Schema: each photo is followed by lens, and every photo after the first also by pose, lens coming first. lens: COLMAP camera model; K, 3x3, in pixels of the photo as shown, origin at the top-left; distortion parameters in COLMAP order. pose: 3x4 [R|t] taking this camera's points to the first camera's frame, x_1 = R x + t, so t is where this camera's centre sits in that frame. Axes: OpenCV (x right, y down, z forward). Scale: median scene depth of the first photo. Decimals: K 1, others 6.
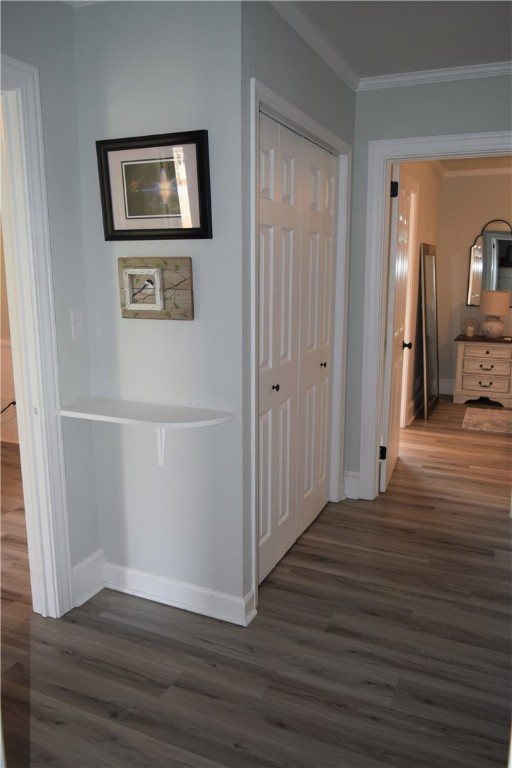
lens RADIAL K [[592.7, 0, 256.7], [0, 592.7, 384.2], [0, 0, 1]] dist [-0.024148, 0.006492]
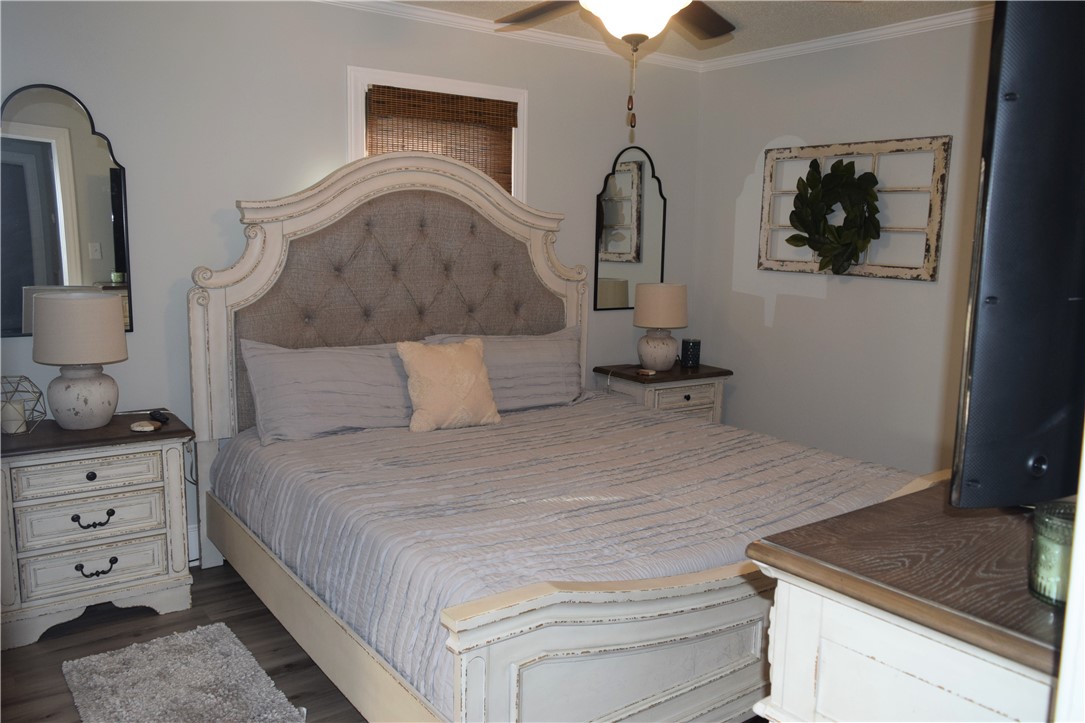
lens RADIAL K [[837.3, 0, 543.3], [0, 837.3, 360.1], [0, 0, 1]] dist [-0.024148, 0.006492]
pose [[0.499662, -0.113602, 0.858739, 0.120914], [0.154514, 0.987153, 0.040685, -0.097301], [-0.852328, 0.112359, 0.510796, 0.528445]]
